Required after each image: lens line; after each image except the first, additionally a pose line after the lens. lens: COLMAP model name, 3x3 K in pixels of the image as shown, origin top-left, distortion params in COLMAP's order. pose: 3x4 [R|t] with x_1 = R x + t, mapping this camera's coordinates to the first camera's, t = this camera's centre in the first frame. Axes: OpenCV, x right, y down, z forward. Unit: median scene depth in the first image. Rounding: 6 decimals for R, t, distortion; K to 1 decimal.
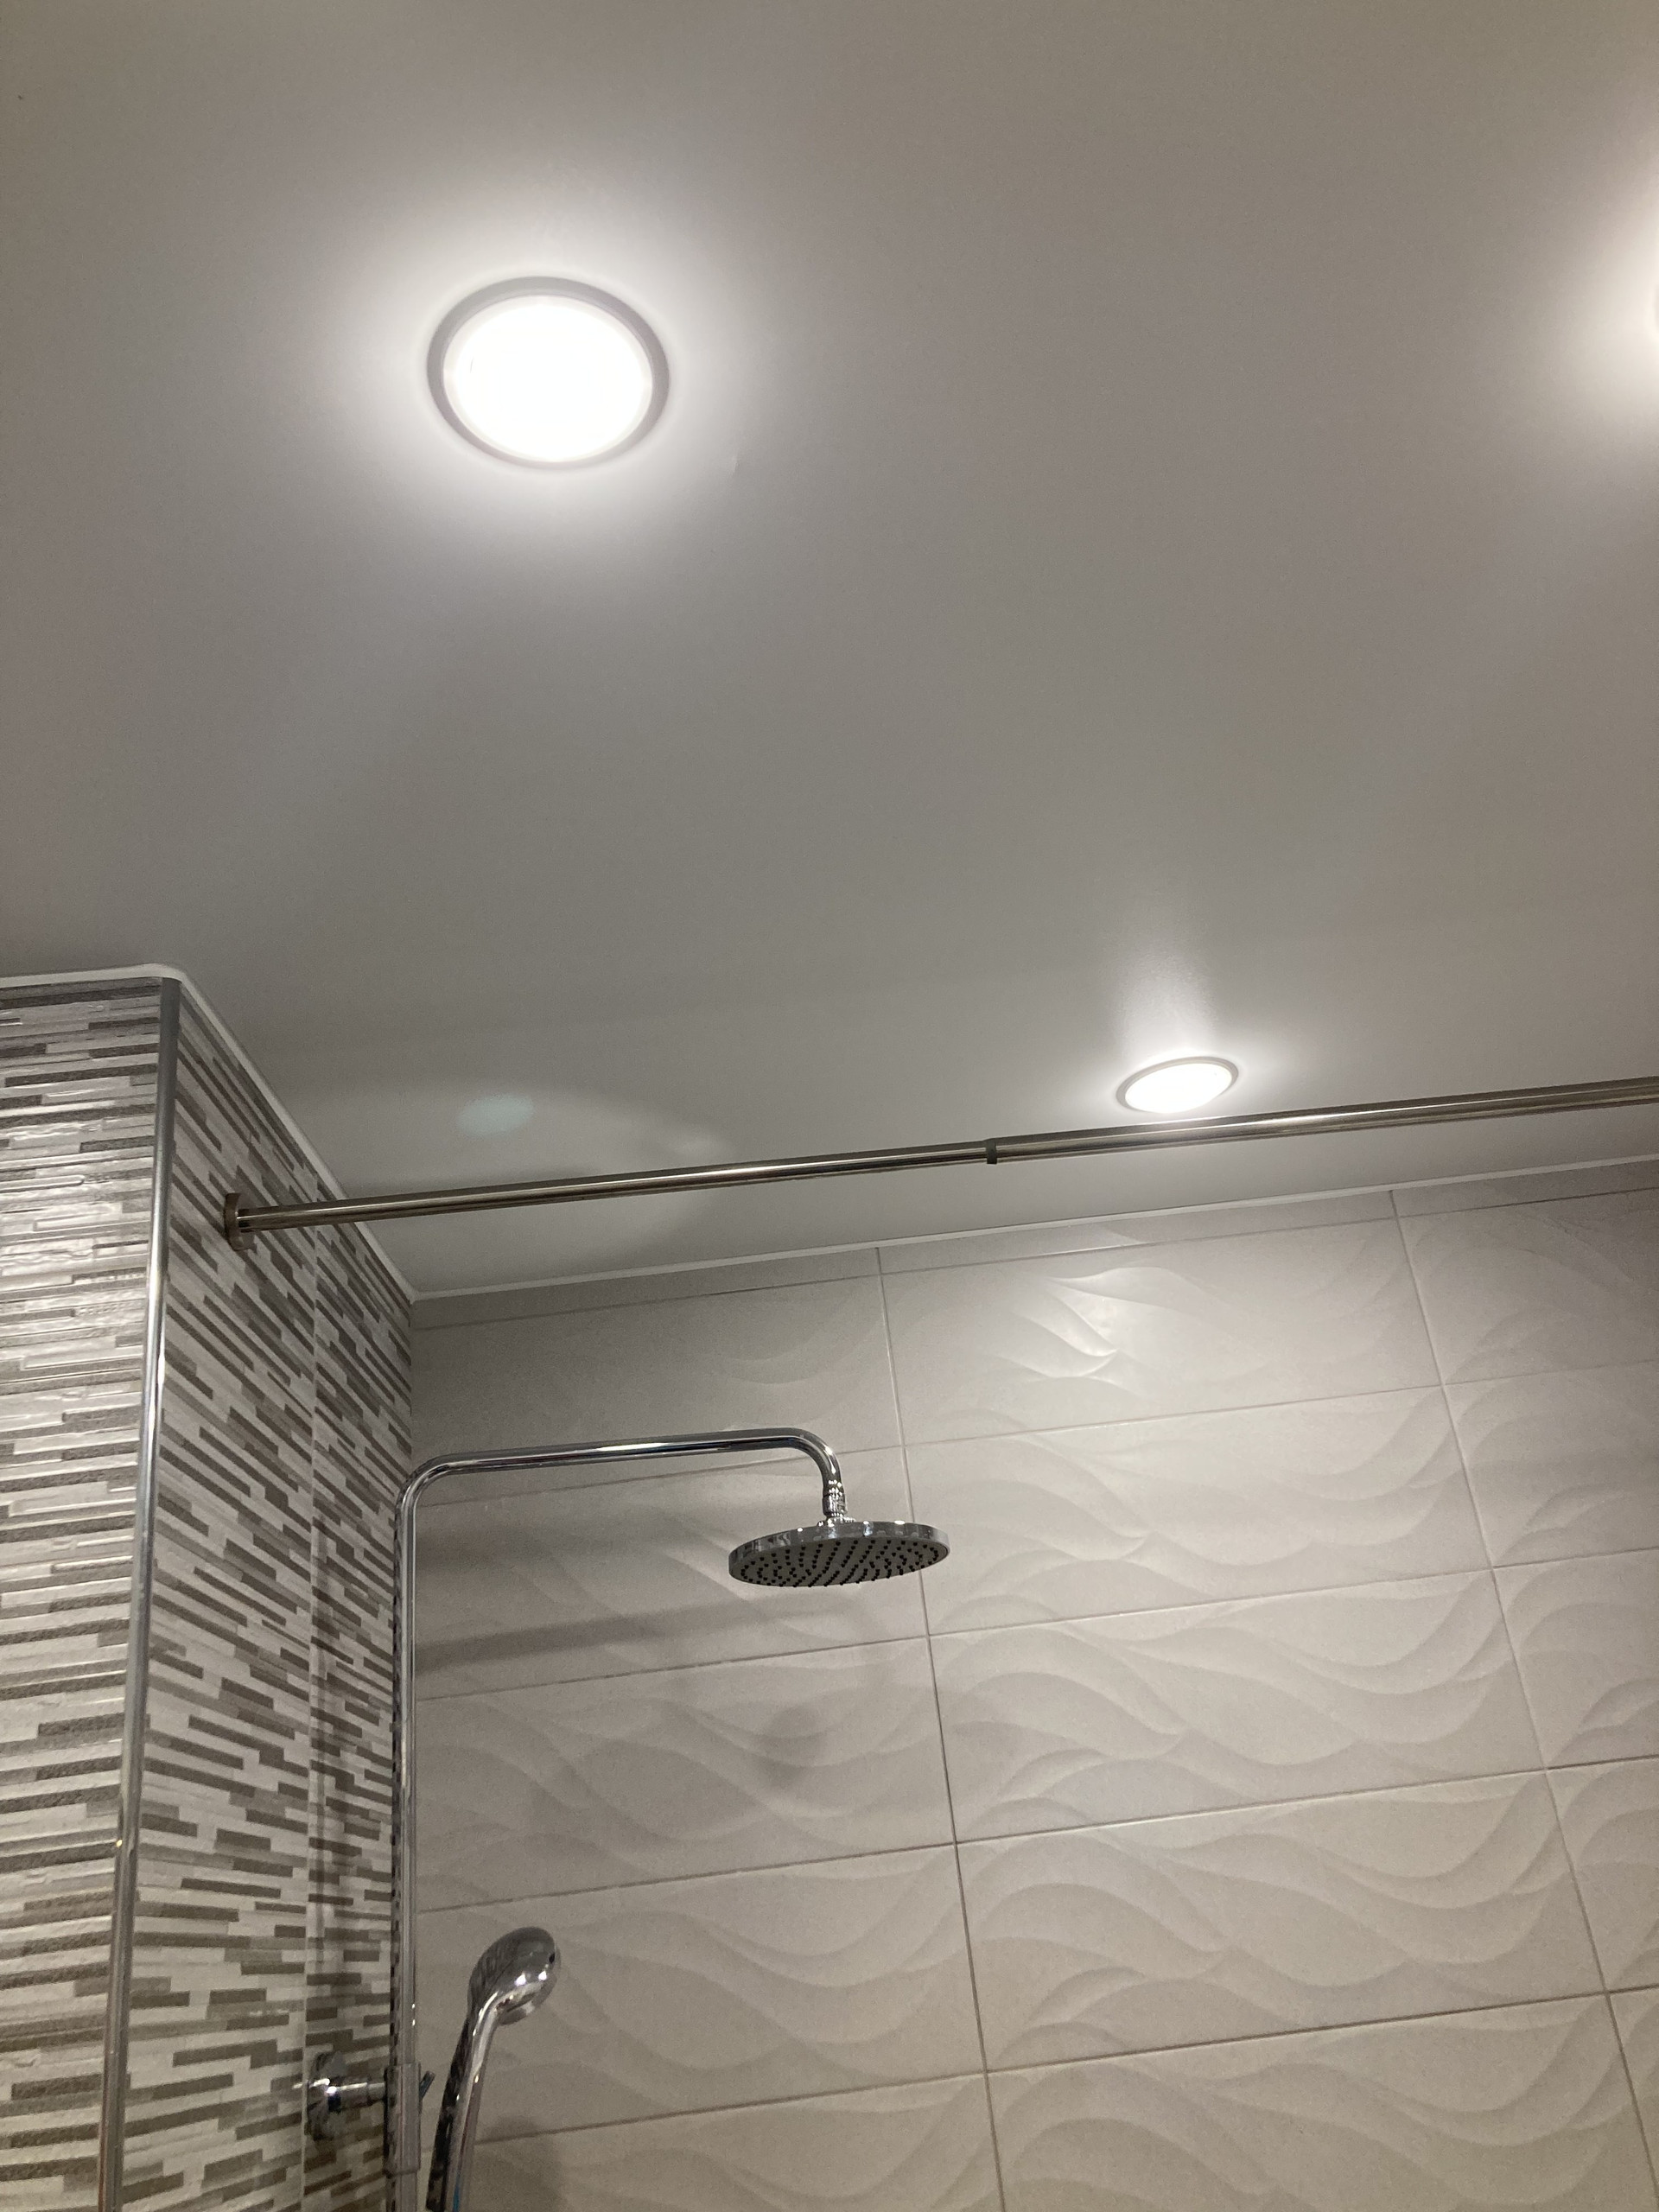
lens RADIAL K [[1804.6, 0, 855.1], [0, 1804.6, 1107.3], [0, 0, 1]] dist [0.037734, -0.025894]
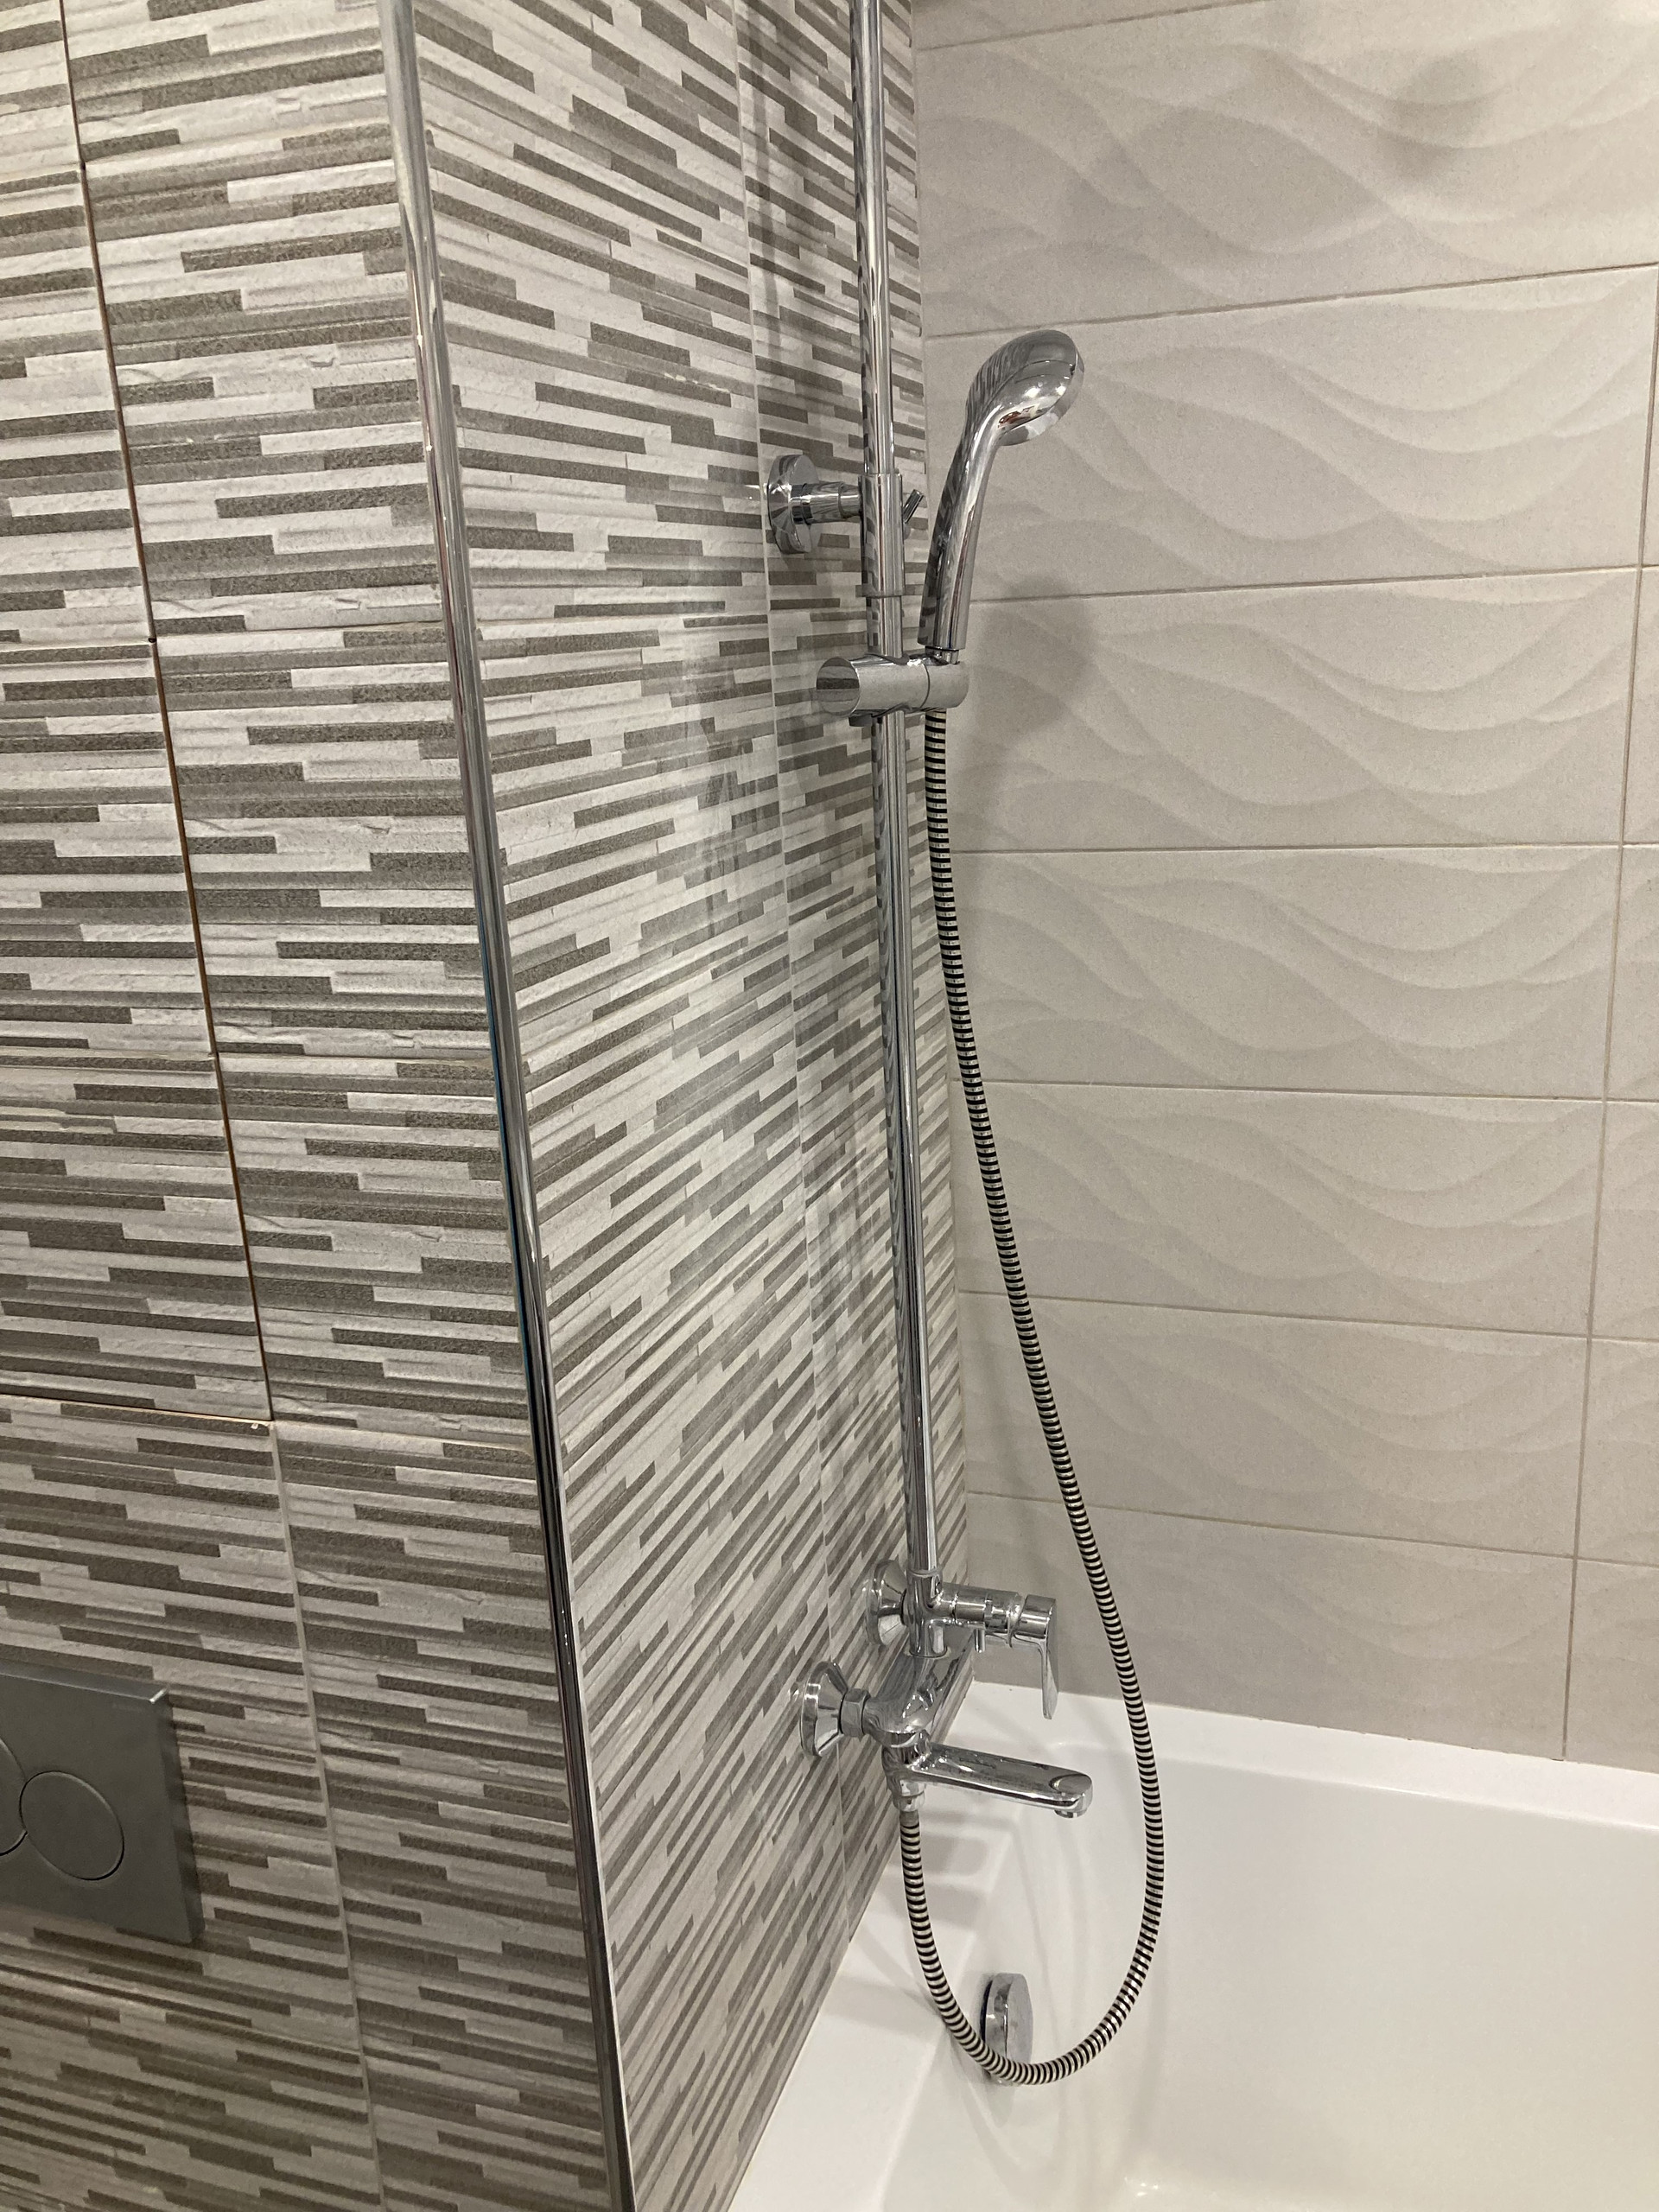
lens RADIAL K [[1804.6, 0, 861.5], [0, 1804.6, 1105.2], [0, 0, 1]] dist [0.037734, -0.025894]
pose [[0.951676, 0.148145, -0.269009, -0.001268], [0.070173, 0.747880, 0.660114, 0.185734], [0.298979, -0.647092, 0.701344, 0.235161]]
